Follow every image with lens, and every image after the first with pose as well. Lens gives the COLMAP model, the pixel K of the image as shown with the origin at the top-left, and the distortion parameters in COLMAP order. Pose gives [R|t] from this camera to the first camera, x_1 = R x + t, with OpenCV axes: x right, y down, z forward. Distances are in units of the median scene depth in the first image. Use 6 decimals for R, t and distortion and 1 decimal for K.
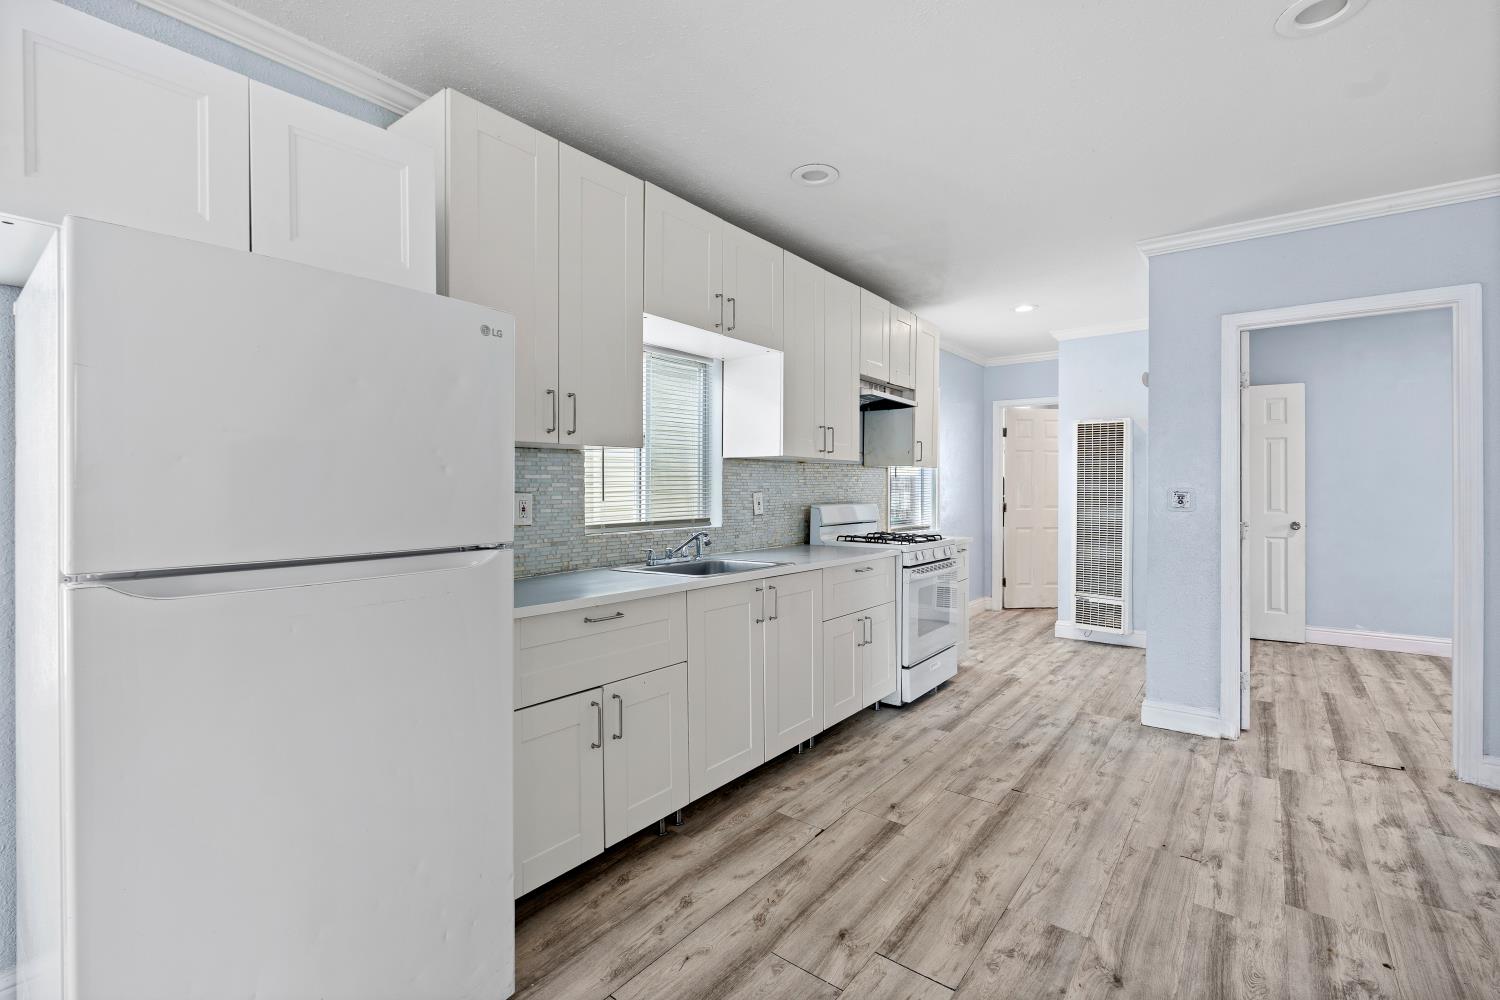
lens RADIAL K [[661.4, 0, 756.0], [0, 661.4, 488.5], [0, 0, 1]] dist [-0.003162, 0.000326]
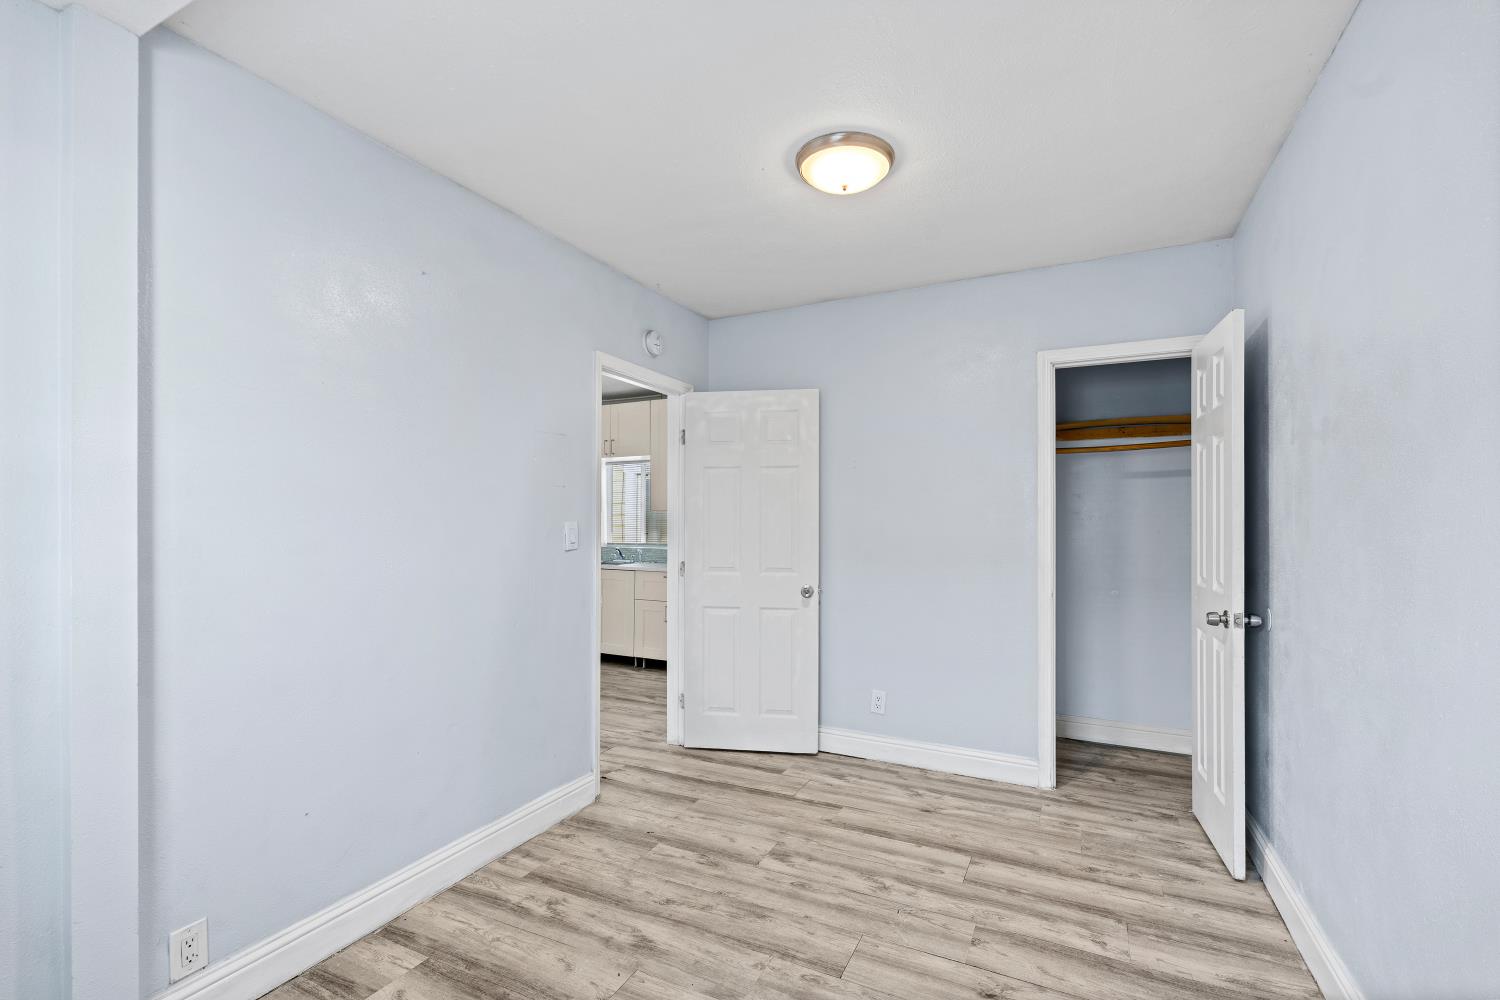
lens RADIAL K [[661.5, 0, 742.0], [0, 661.5, 500.1], [0, 0, 1]] dist [-0.003002, 0.000010]
pose [[0.180435, -0.032408, -0.983053, 2.118266], [-0.003256, 0.999432, -0.033545, -0.020801], [0.983581, 0.009253, 0.180227, 0.997713]]
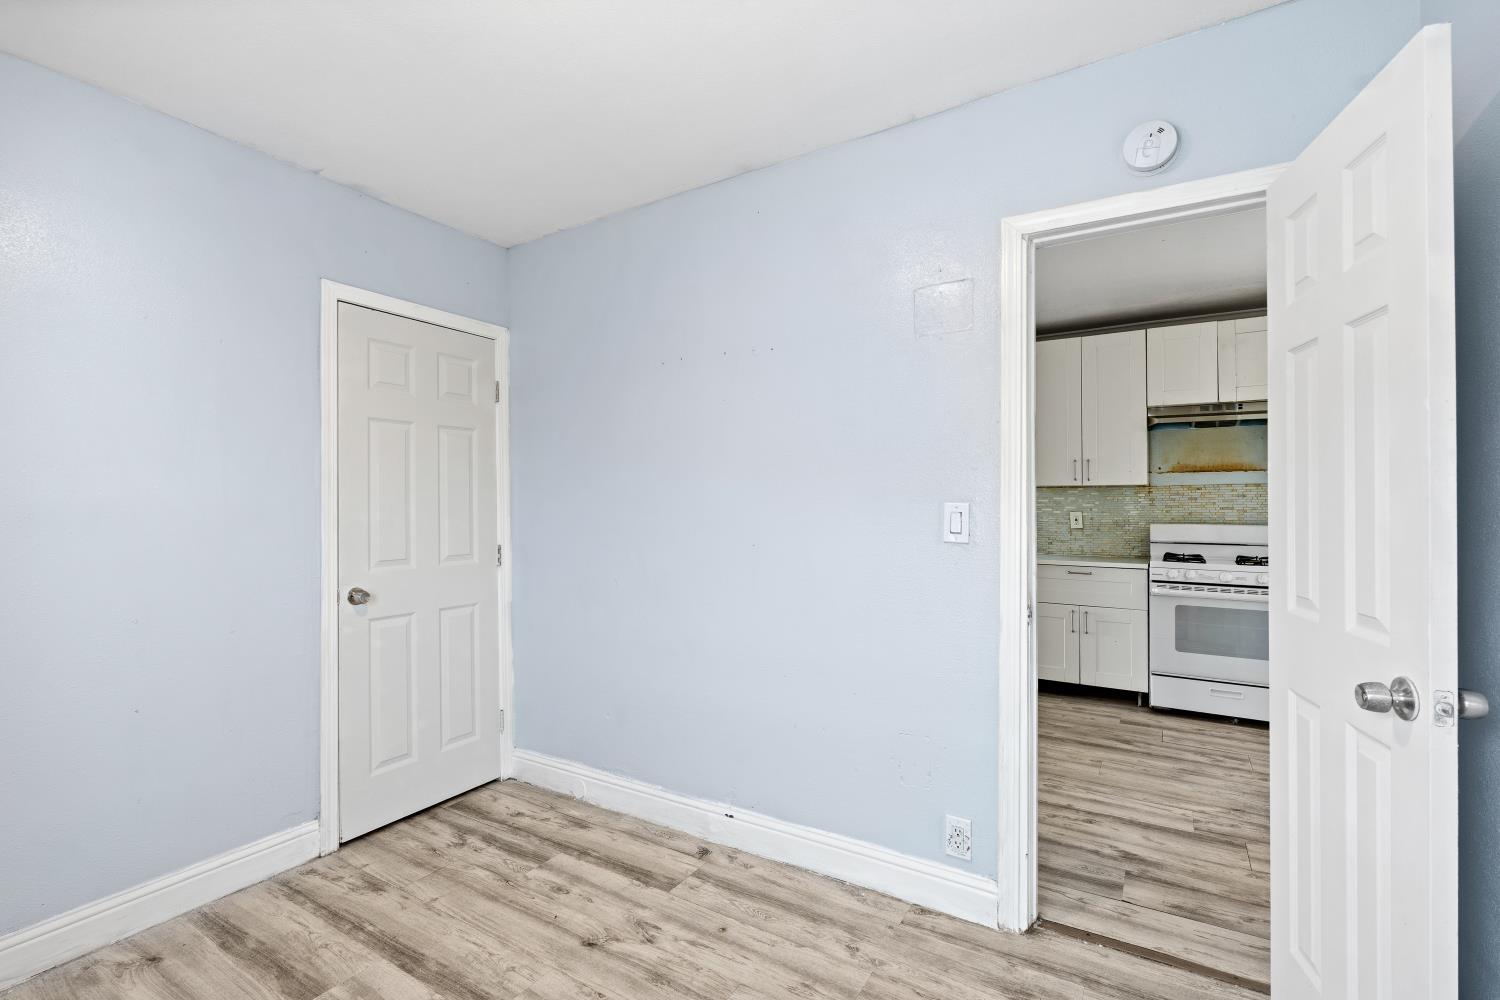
lens RADIAL K [[670.5, 0, 761.5], [0, 670.5, 498.6], [0, 0, 1]] dist [0.001691, 0.000386]
pose [[0.112040, -0.012750, -0.993622, 1.559401], [-0.003696, 0.999905, -0.013247, 0.000074], [0.993697, 0.005157, 0.111983, 0.290410]]
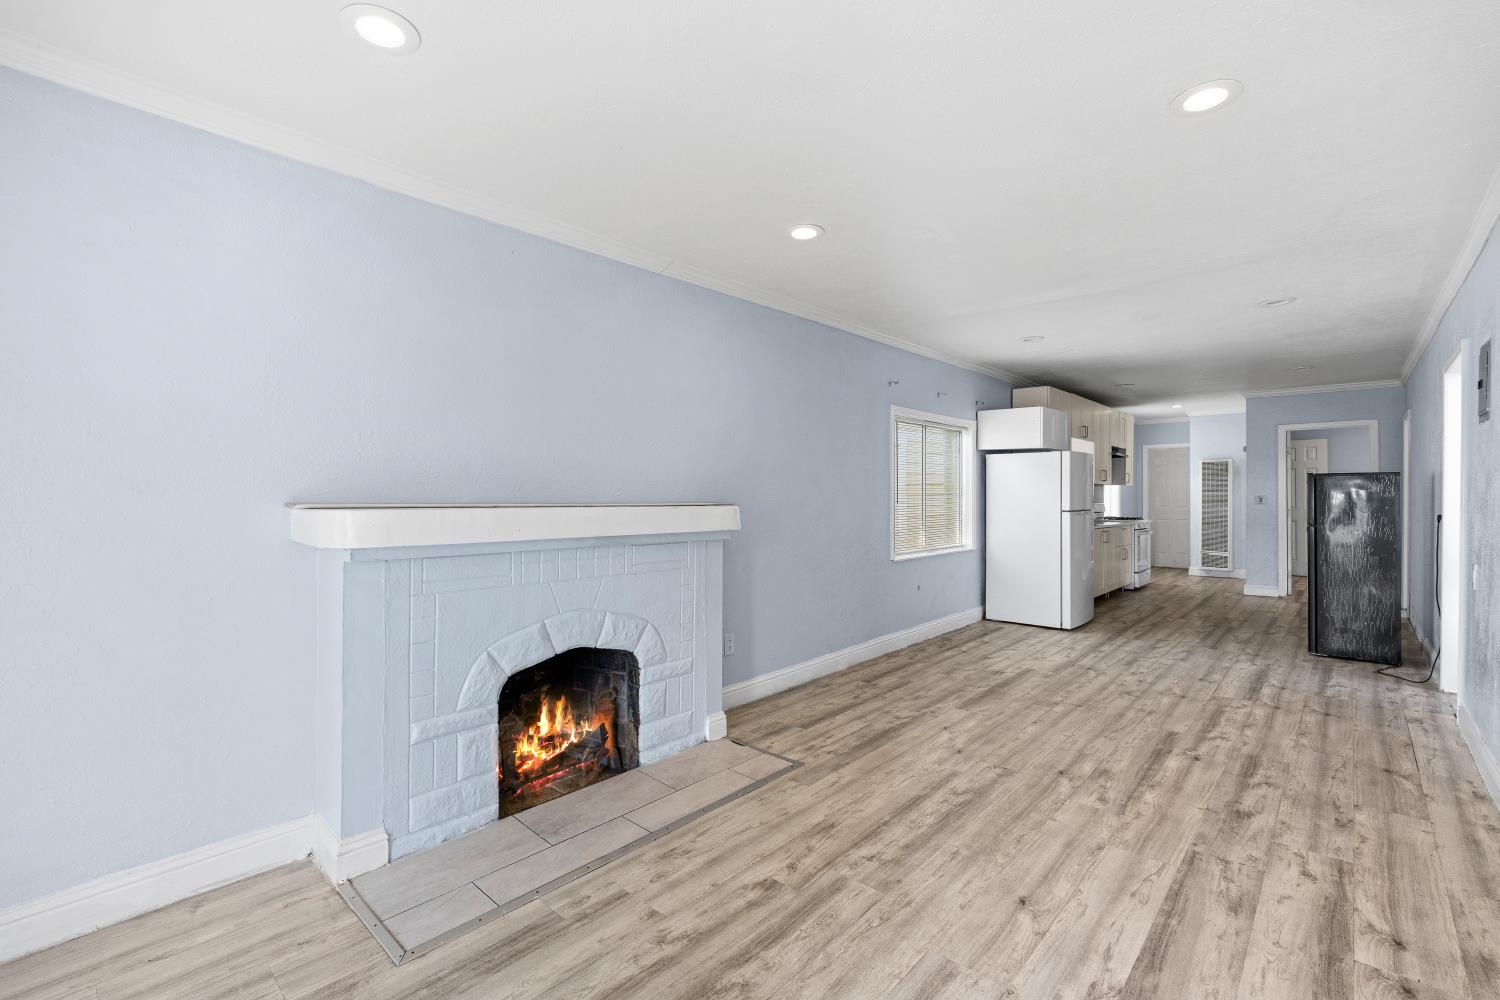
lens RADIAL K [[658.2, 0, 754.7], [0, 658.2, 500.5], [0, 0, 1]] dist [-0.002466, -0.000065]
pose [[0.996961, -0.004542, -0.077770, -1.161737], [0.004732, 0.999986, 0.002264, 0.005321], [0.077759, -0.002626, 0.996969, -1.761127]]
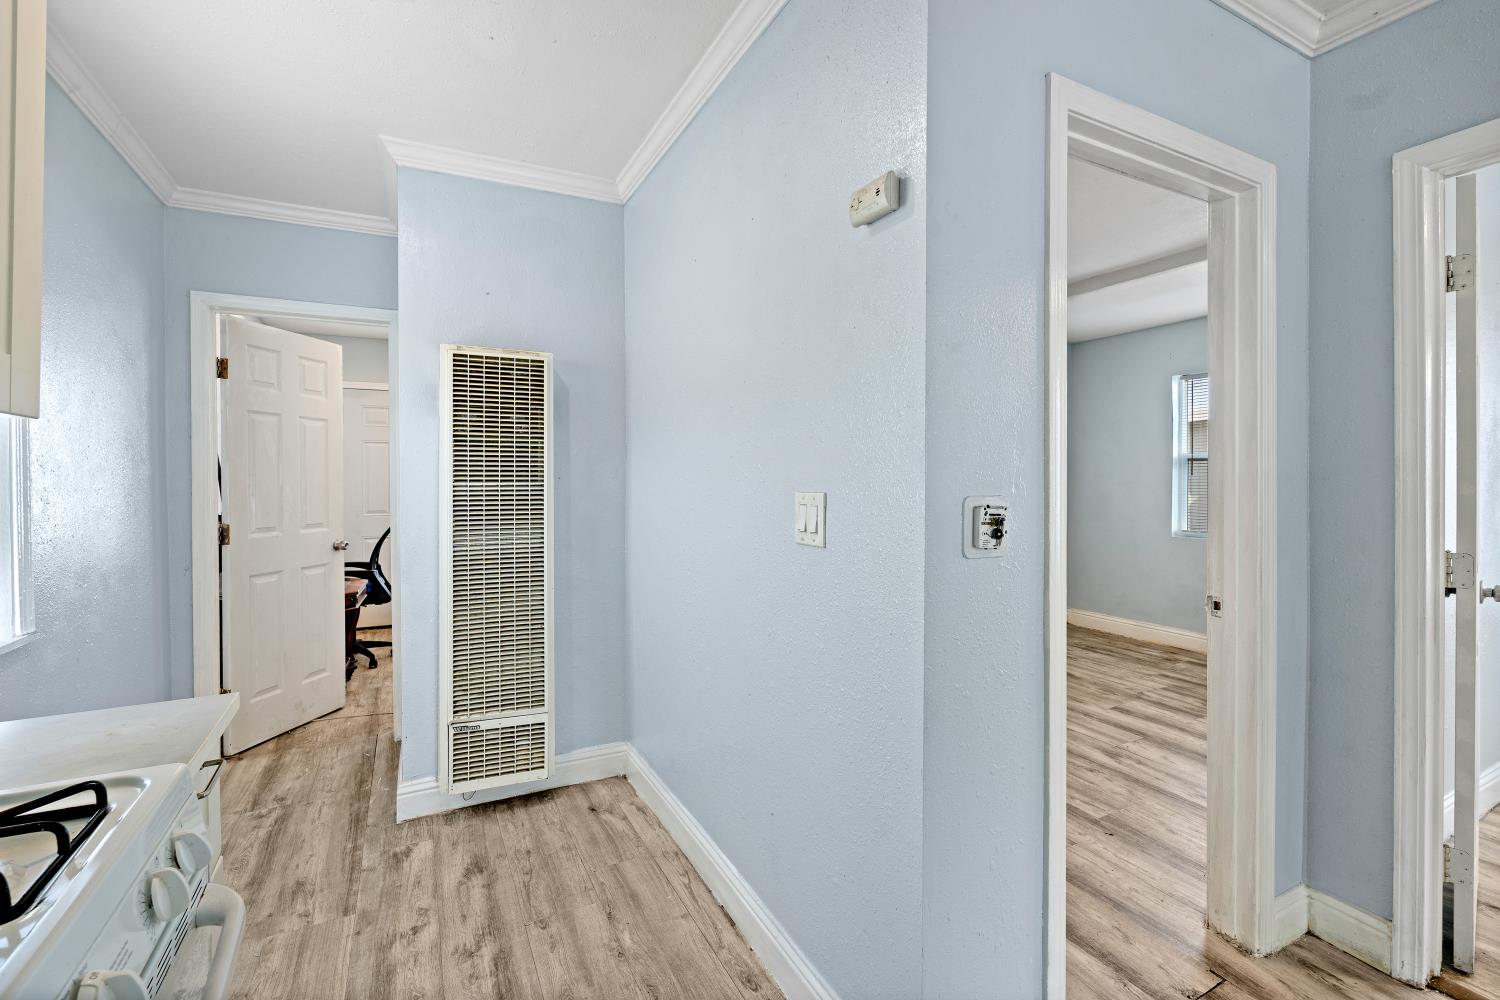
lens RADIAL K [[667.2, 0, 741.4], [0, 667.2, 481.2], [0, 0, 1]] dist [-0.009111, -0.000053]
pose [[0.430270, -0.008610, 0.902659, 0.270735], [0.007635, 0.999953, 0.005899, -0.016010], [-0.902668, 0.004354, 0.430315, 1.095998]]
